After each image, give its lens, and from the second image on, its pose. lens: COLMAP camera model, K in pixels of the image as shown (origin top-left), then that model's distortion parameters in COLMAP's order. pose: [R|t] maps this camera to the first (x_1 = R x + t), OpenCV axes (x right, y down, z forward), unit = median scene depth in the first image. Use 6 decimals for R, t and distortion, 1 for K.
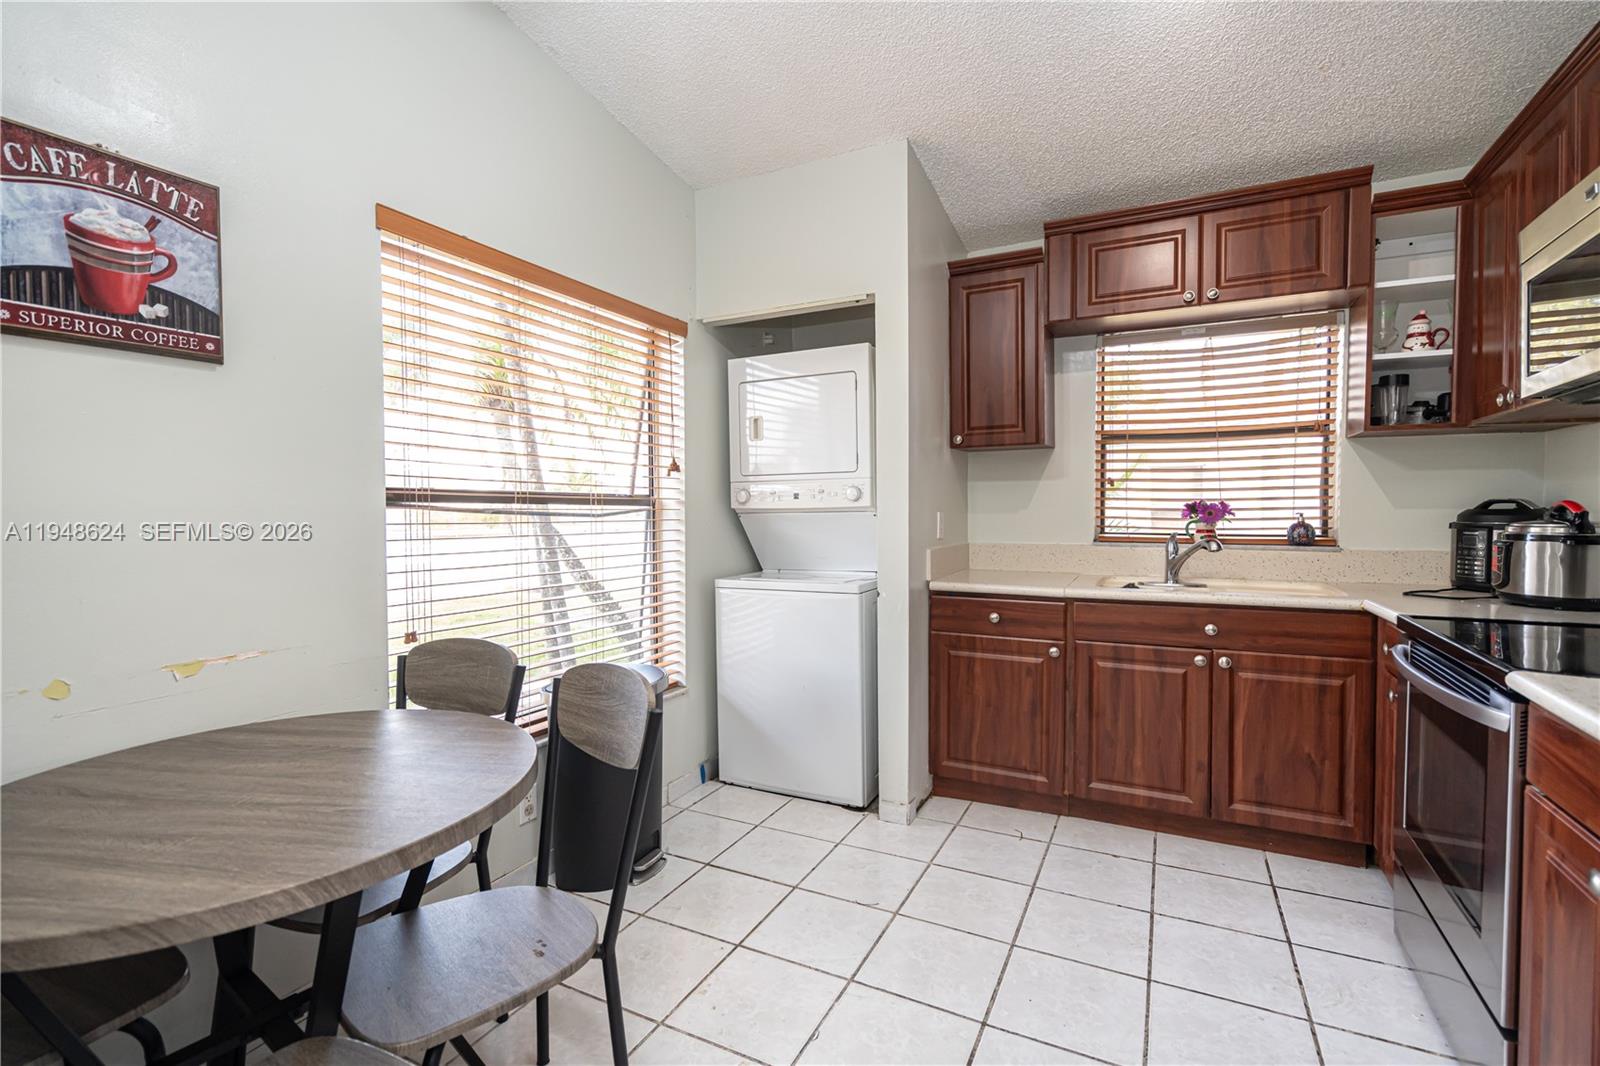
lens RADIAL K [[729.8, 0, 797.5], [0, 729.8, 530.8], [0, 0, 1]] dist [-0.002636, 0.001622]
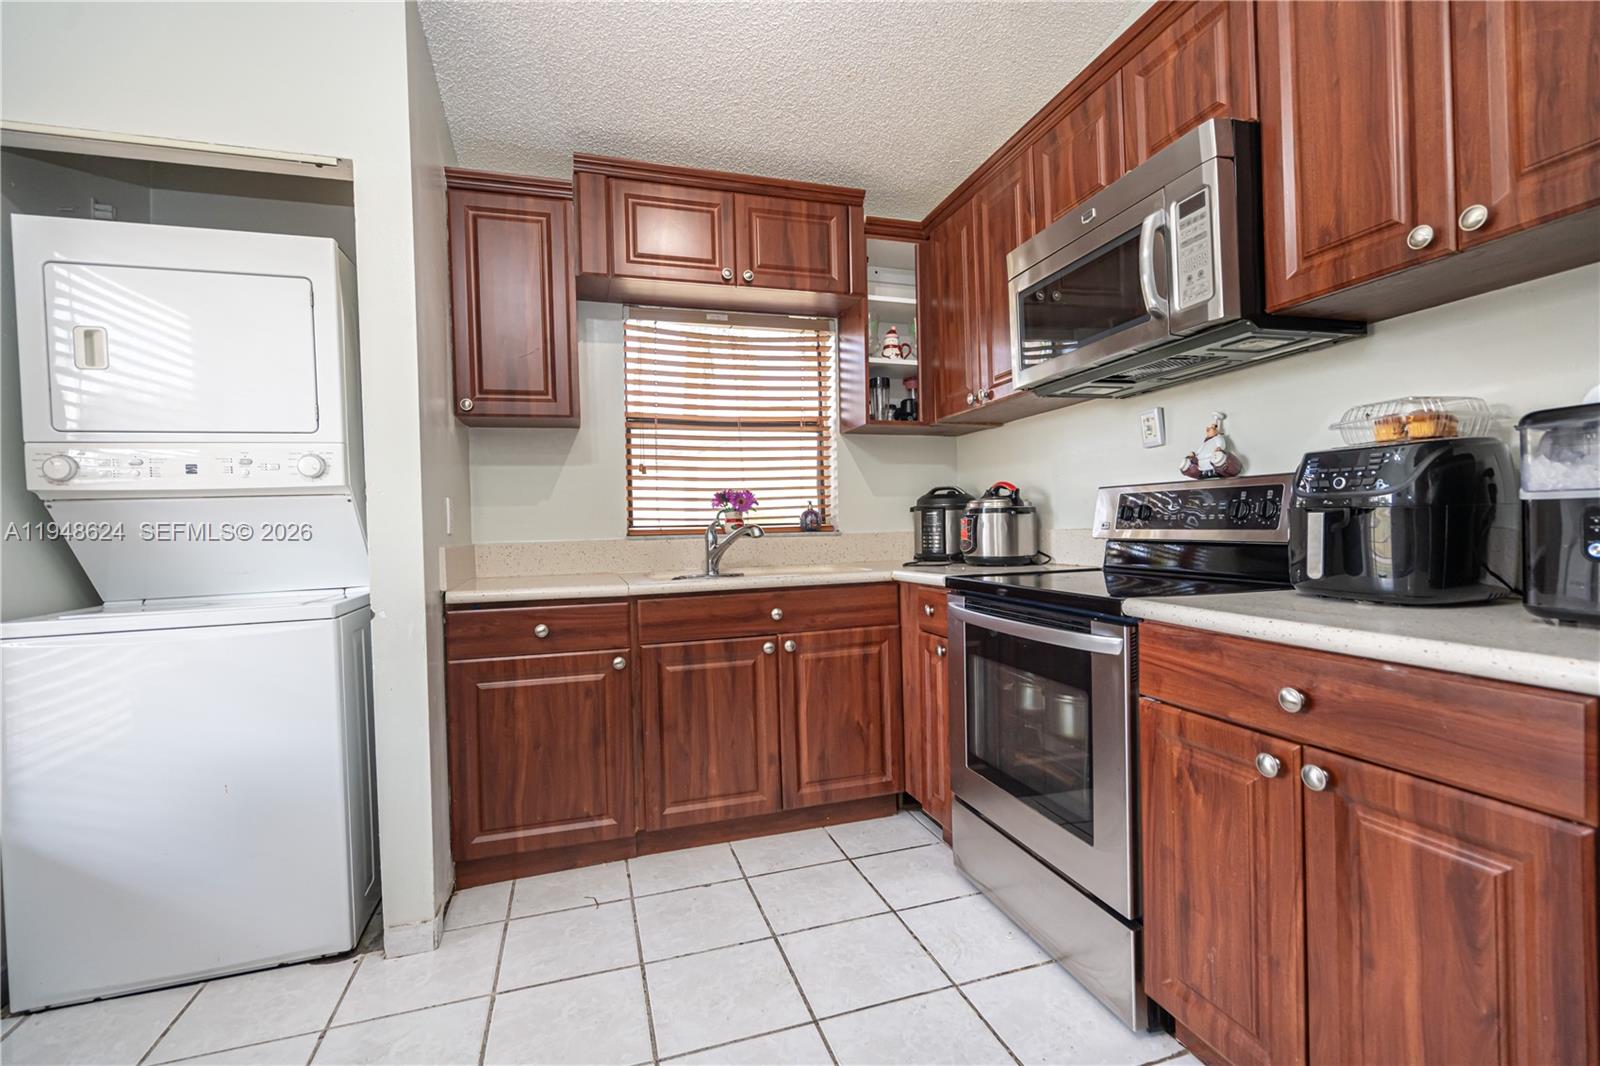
lens RADIAL K [[729.8, 0, 809.8], [0, 729.8, 530.5], [0, 0, 1]] dist [-0.002636, 0.001622]
pose [[0.706663, -0.018244, 0.707315, -0.075303], [0.043657, 0.998887, -0.017851, 0.039847], [-0.706202, 0.043494, 0.706673, 0.252191]]
